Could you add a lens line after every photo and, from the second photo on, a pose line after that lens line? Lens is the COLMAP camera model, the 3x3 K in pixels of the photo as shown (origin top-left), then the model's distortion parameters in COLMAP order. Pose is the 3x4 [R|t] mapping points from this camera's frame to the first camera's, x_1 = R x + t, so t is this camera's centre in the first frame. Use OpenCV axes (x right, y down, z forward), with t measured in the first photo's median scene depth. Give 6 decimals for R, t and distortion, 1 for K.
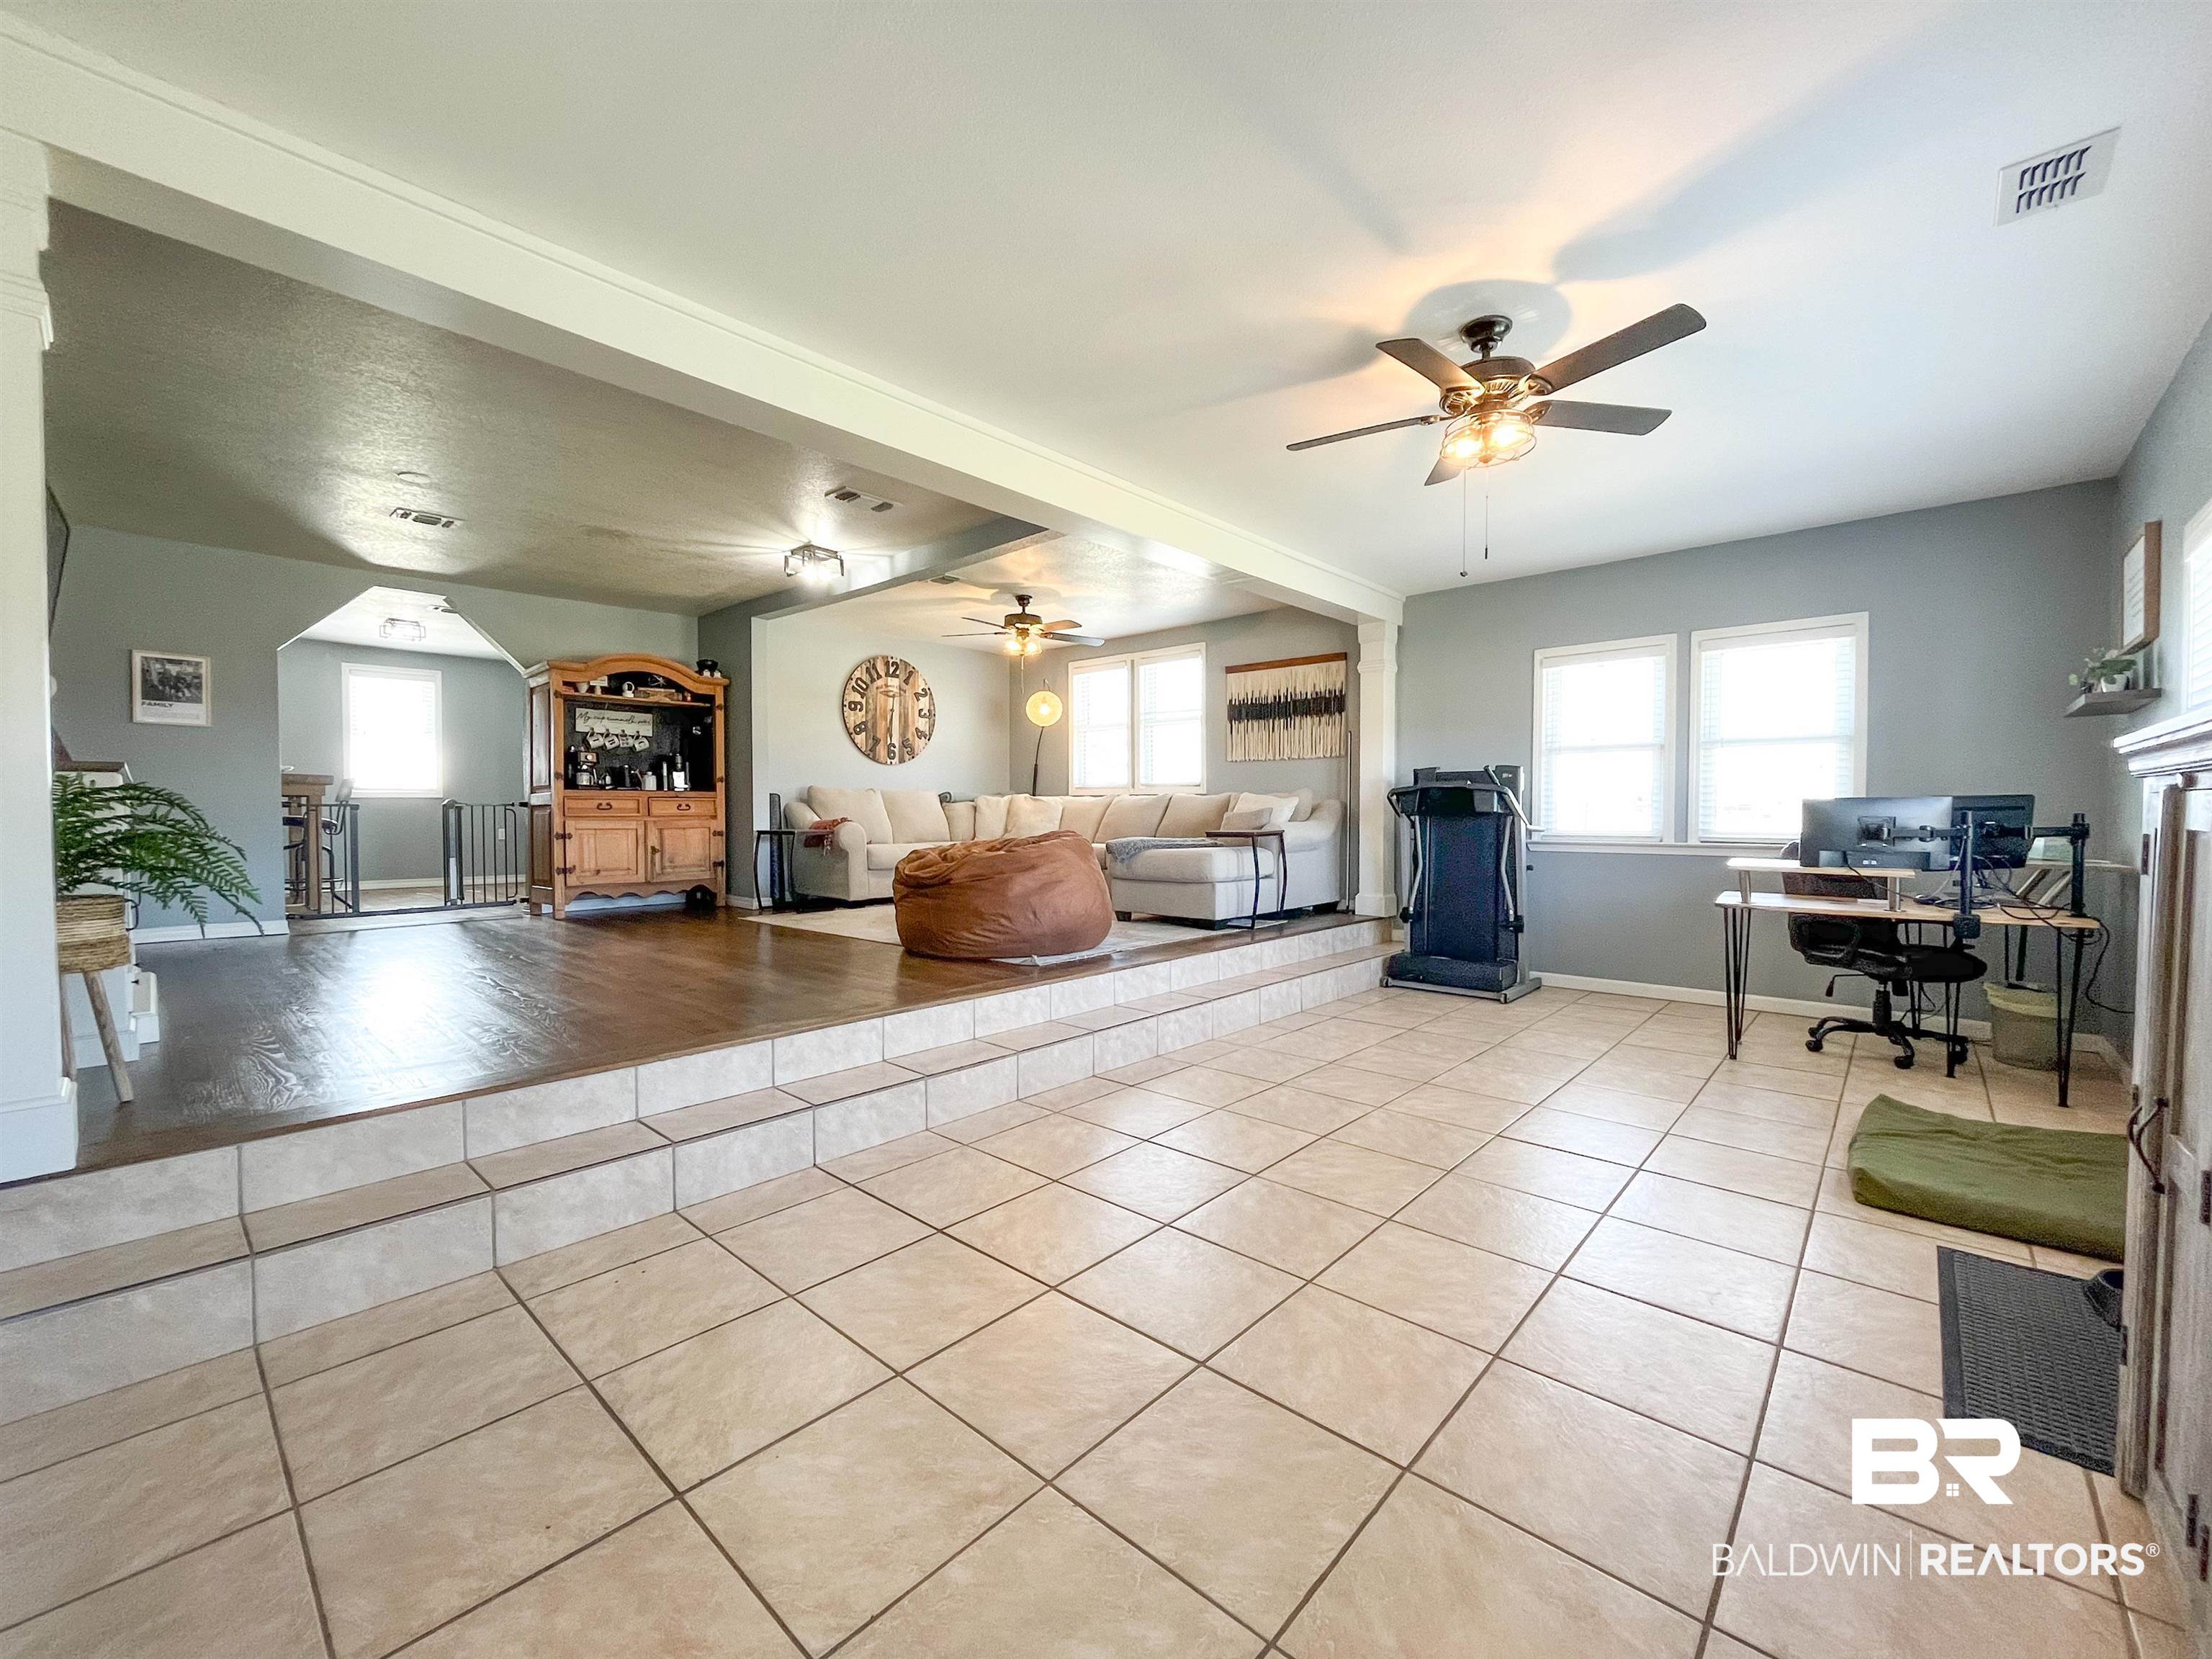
lens RADIAL K [[896.8, 0, 1103.2], [0, 896.8, 836.8], [0, 0, 1]] dist [-0.002671, -0.000405]
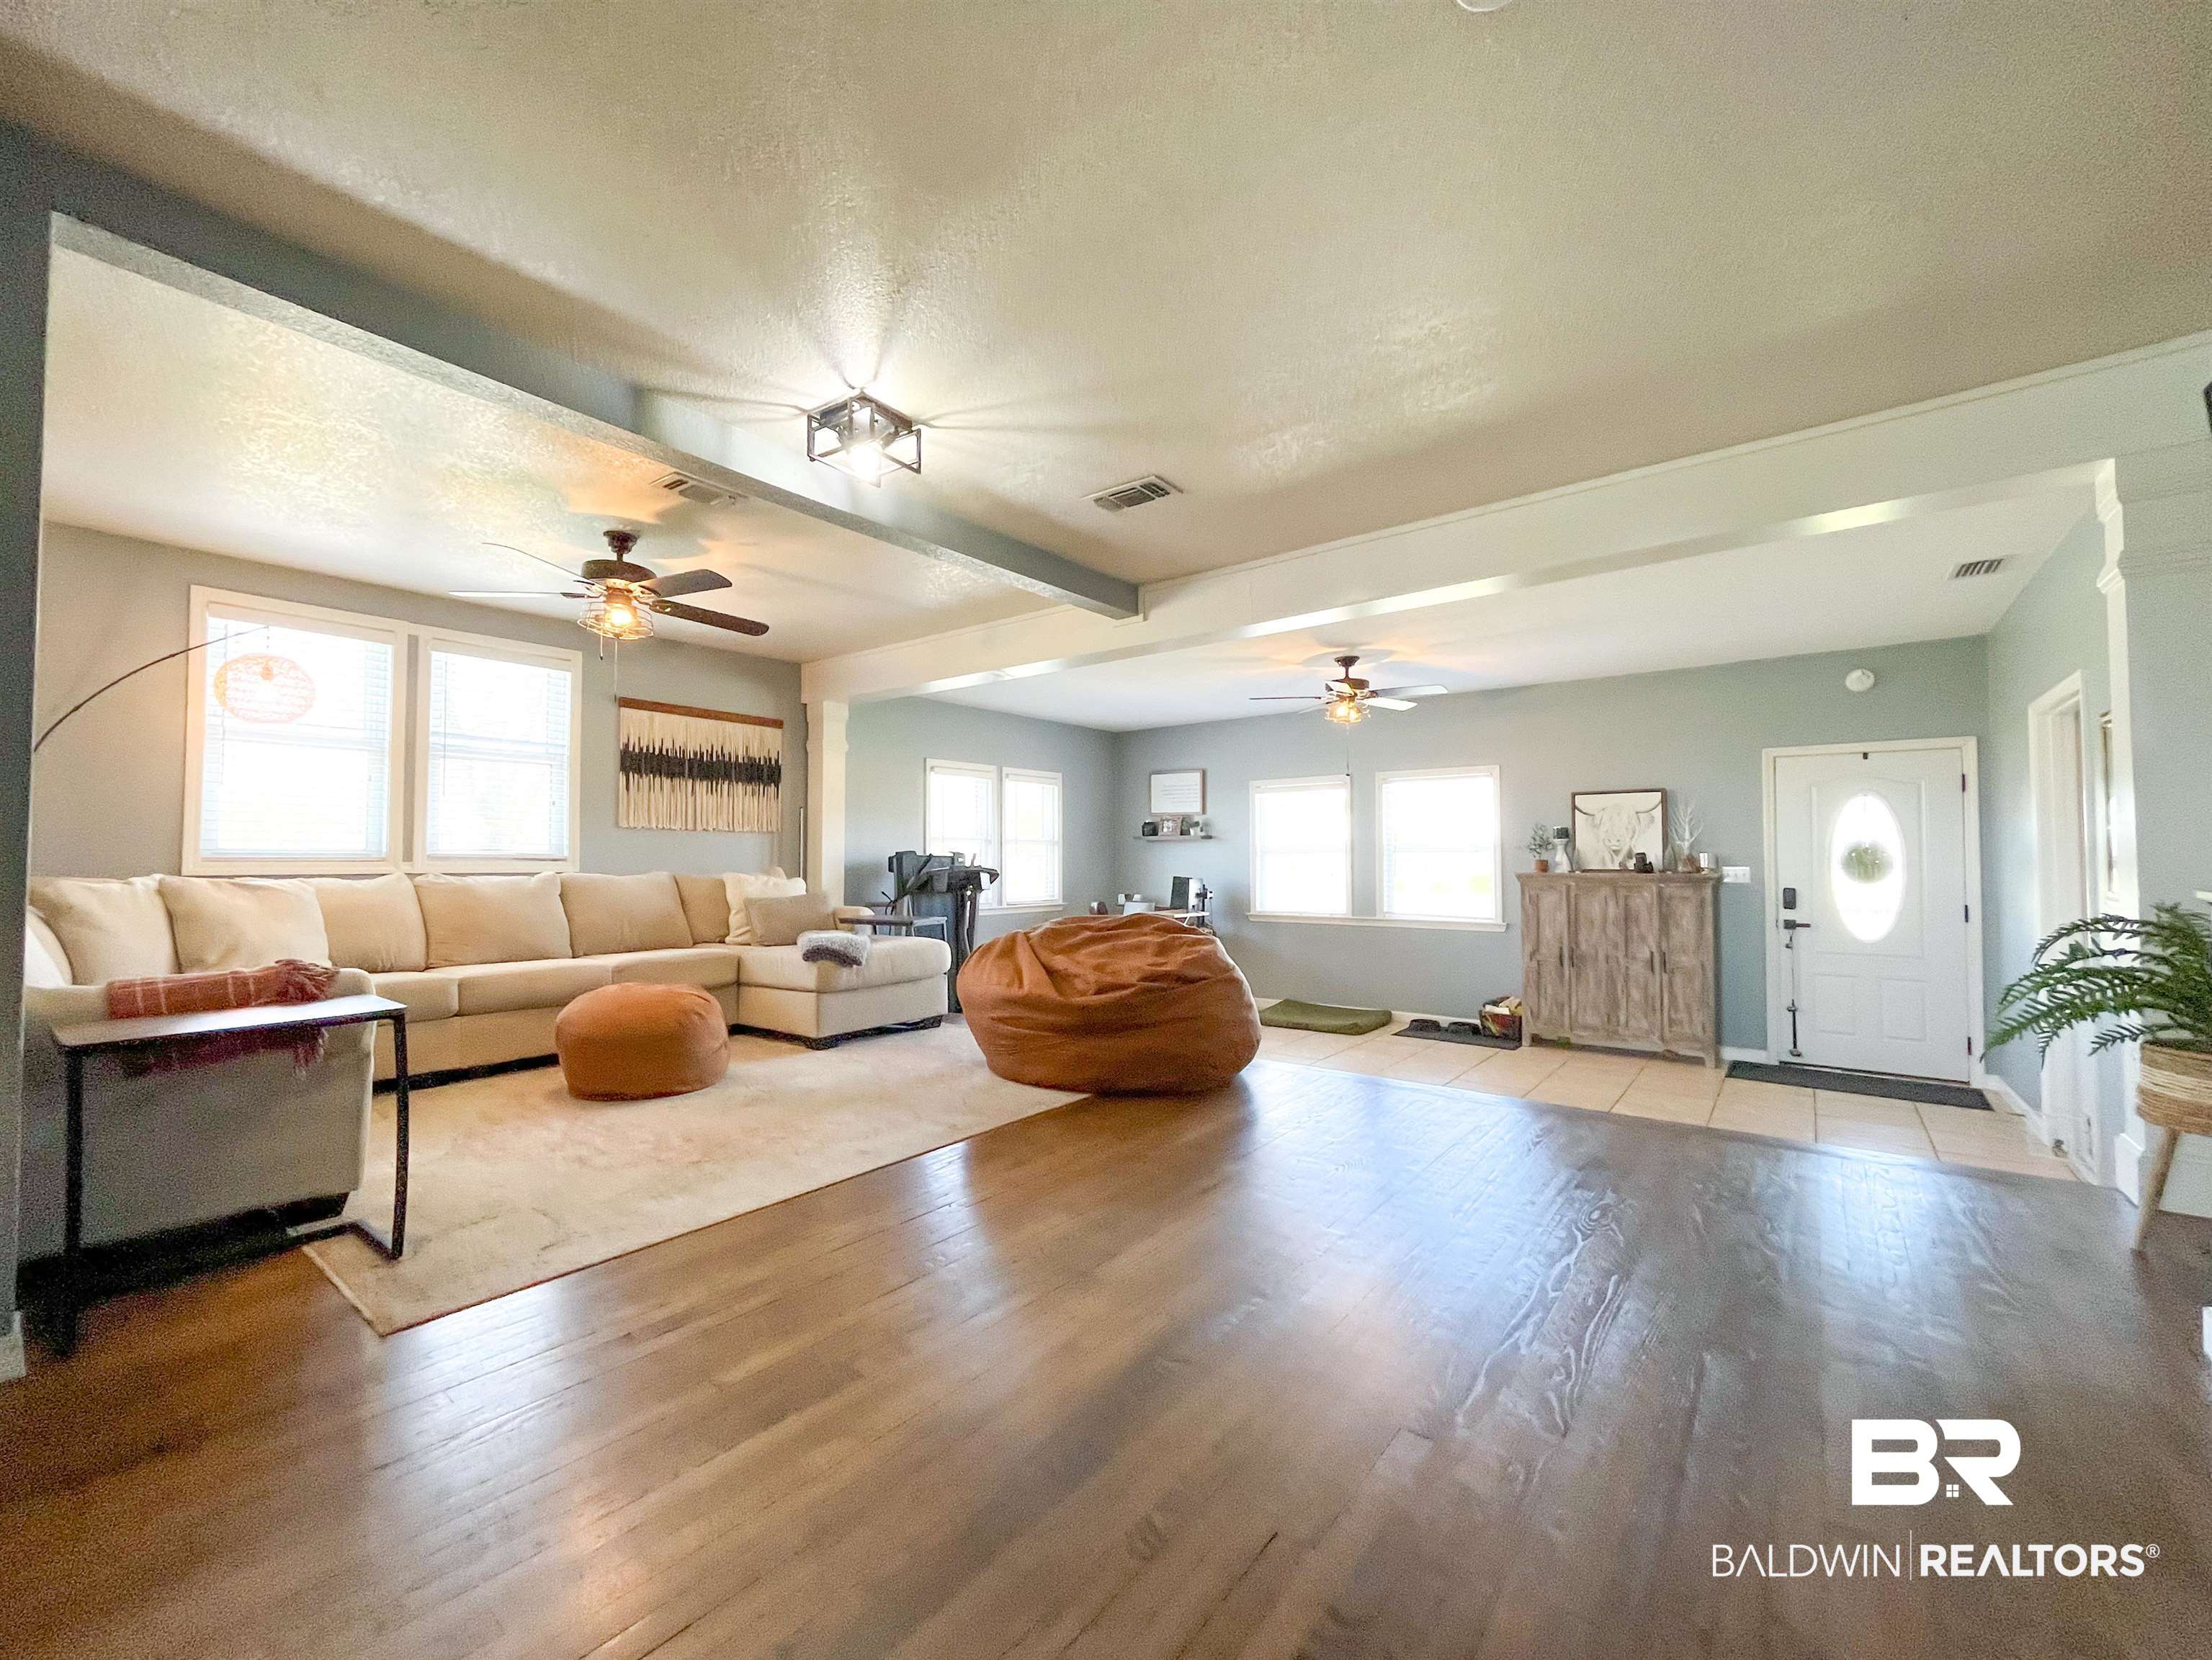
lens RADIAL K [[897.0, 0, 1102.1], [0, 897.0, 835.9], [0, 0, 1]] dist [-0.002671, -0.000405]
pose [[-0.071038, 0.026955, 0.997109, -0.693146], [0.028580, 0.999279, -0.024978, -0.054813], [-0.997064, 0.026723, -0.071758, 0.757408]]
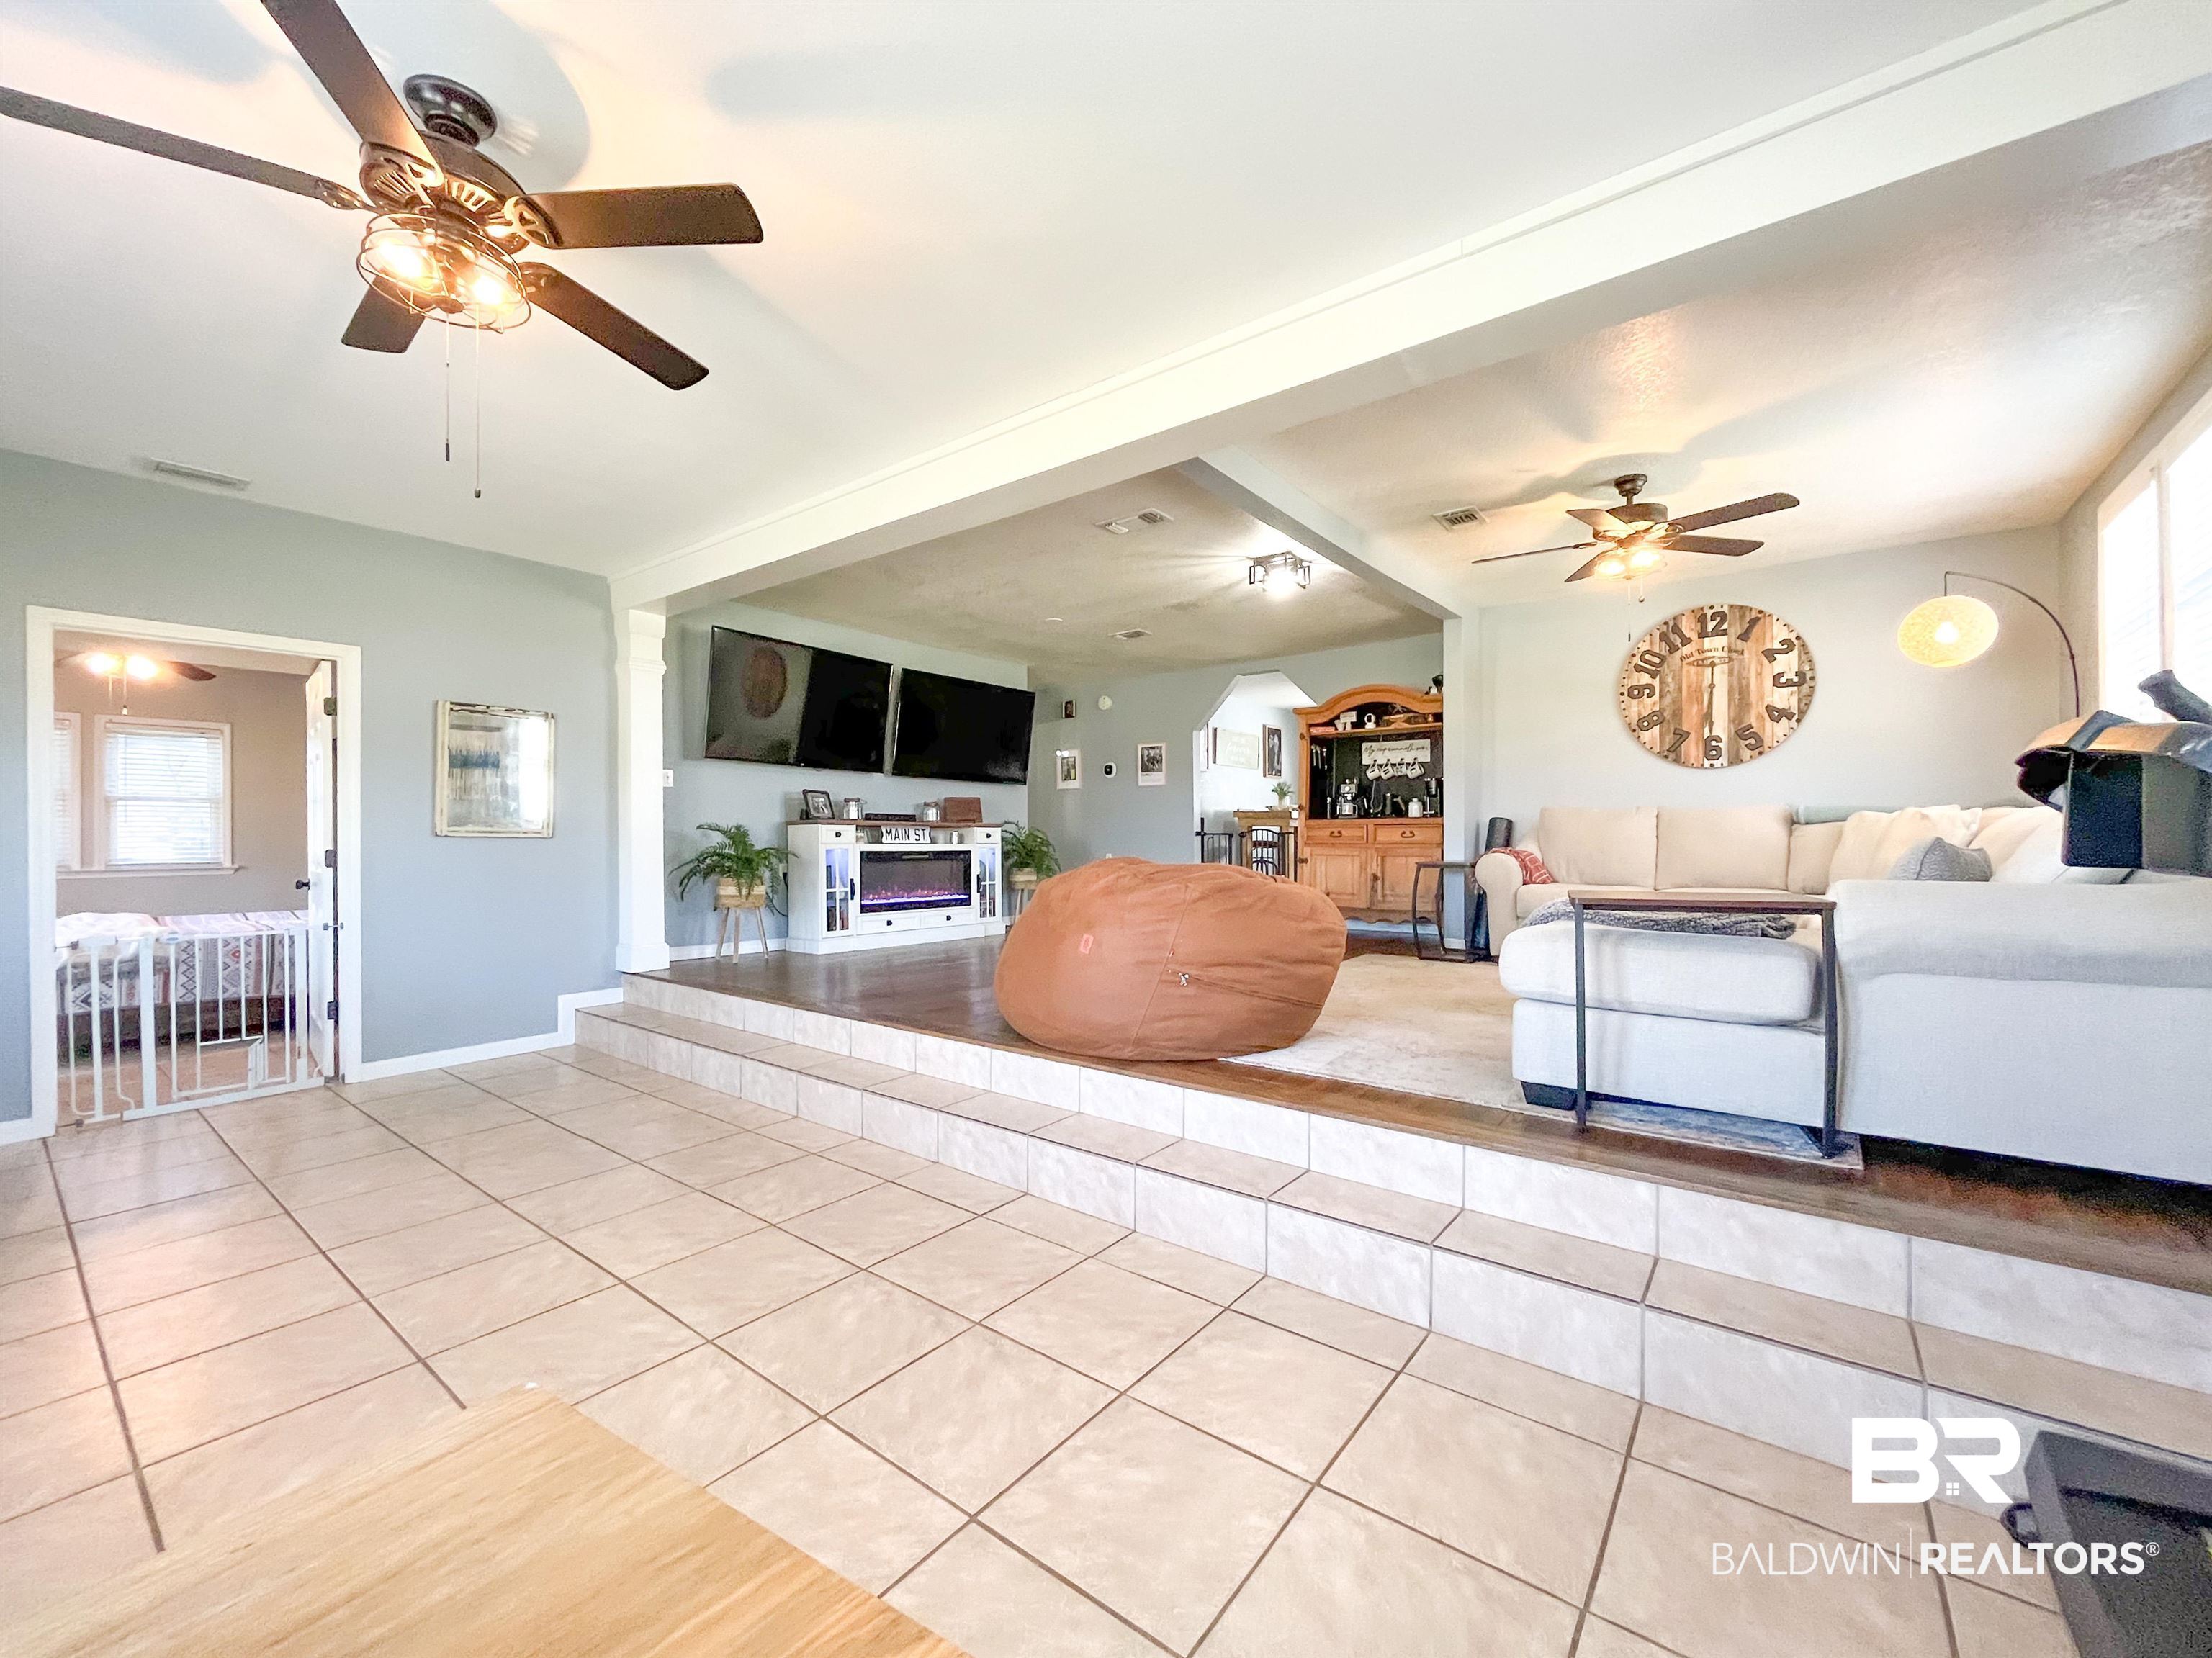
lens RADIAL K [[896.8, 0, 1112.1], [0, 896.8, 840.8], [0, 0, 1]] dist [-0.002671, -0.000405]
pose [[0.073336, 0.007850, -0.997276, 0.489715], [-0.023302, 0.999710, 0.006156, -0.025910], [0.997035, 0.022787, 0.073497, 0.640639]]
